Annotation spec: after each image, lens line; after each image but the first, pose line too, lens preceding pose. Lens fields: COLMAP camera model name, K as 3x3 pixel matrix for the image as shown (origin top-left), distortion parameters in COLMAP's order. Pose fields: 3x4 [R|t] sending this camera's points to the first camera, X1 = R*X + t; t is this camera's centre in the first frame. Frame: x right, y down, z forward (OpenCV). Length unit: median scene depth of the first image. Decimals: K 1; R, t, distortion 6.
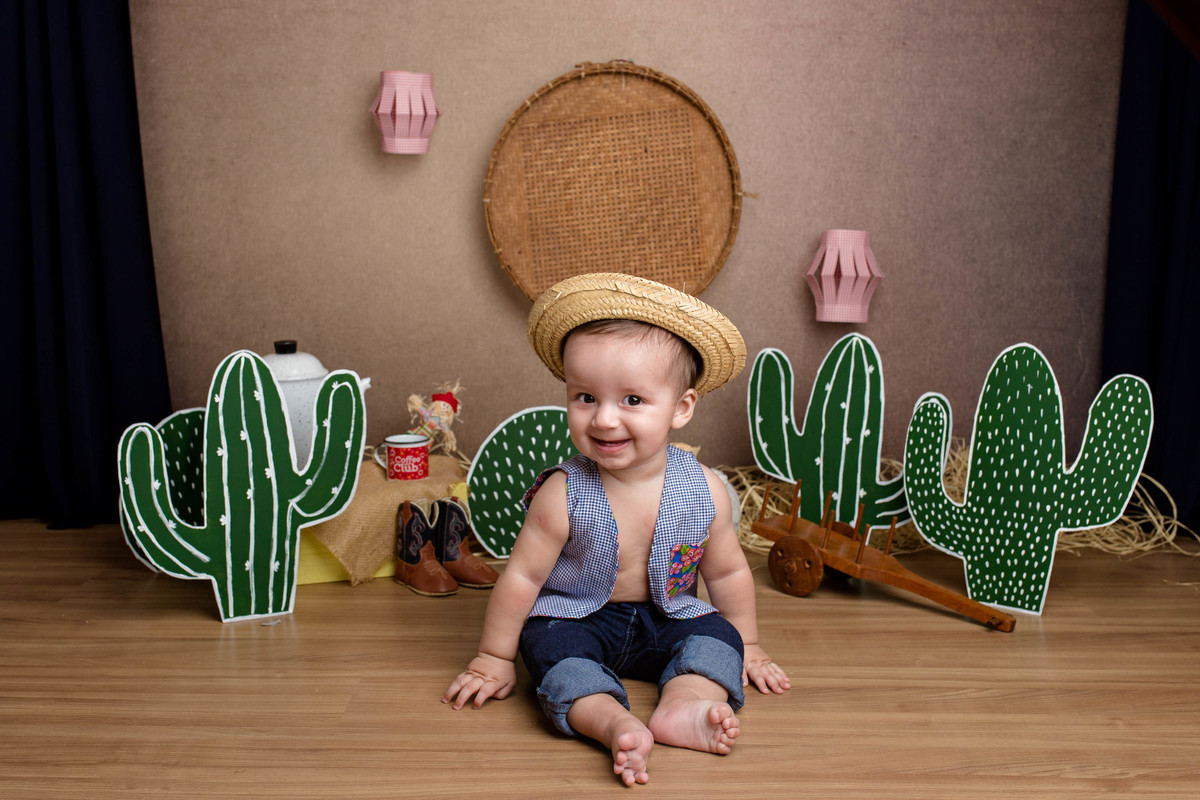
lens RADIAL K [[1304.9, 0, 580.8], [0, 1304.9, 402.7], [0, 0, 1]] dist [0.003581, 0.010933]
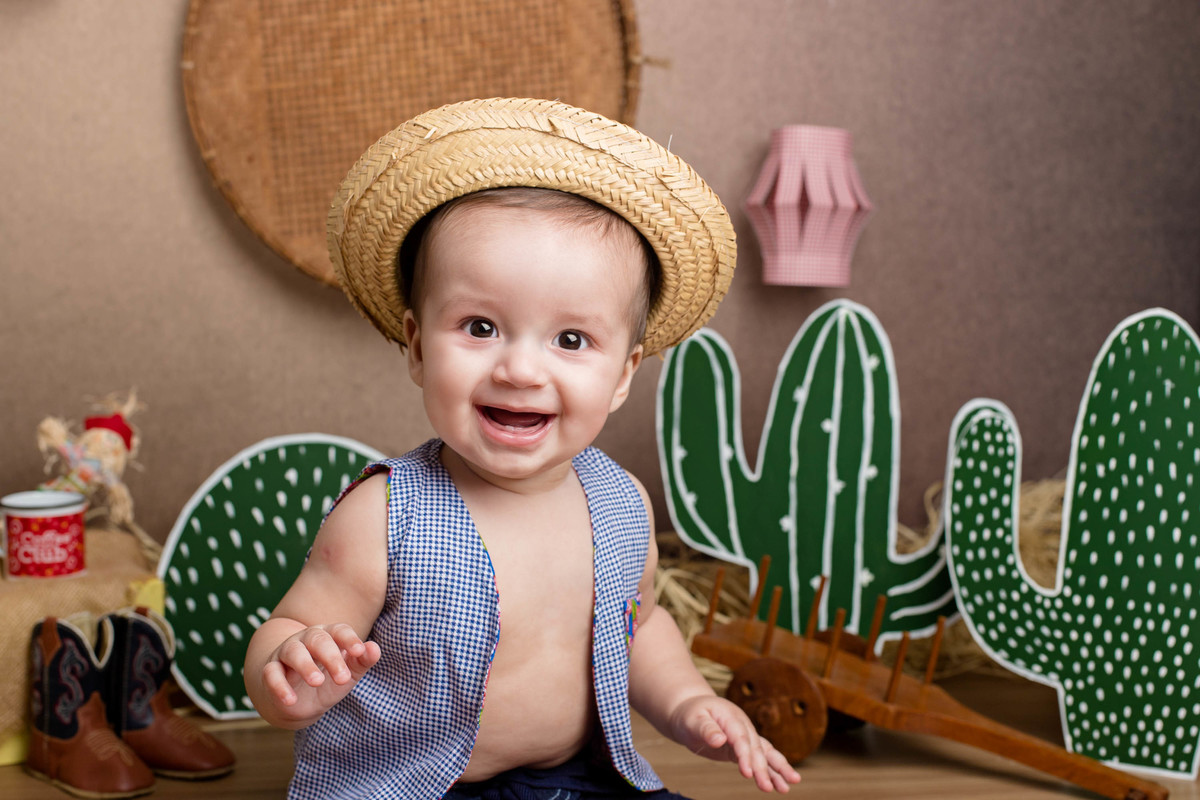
lens RADIAL K [[1864.0, 0, 600.0], [0, 1864.0, 400.0], [0, 0, 1]] dist [-0.004352, -0.112121]
pose [[0.980579, -0.010782, 0.195828, -0.062028], [0.016446, 0.999492, -0.027317, 0.012200], [-0.195434, 0.030007, 0.980258, 0.224508]]
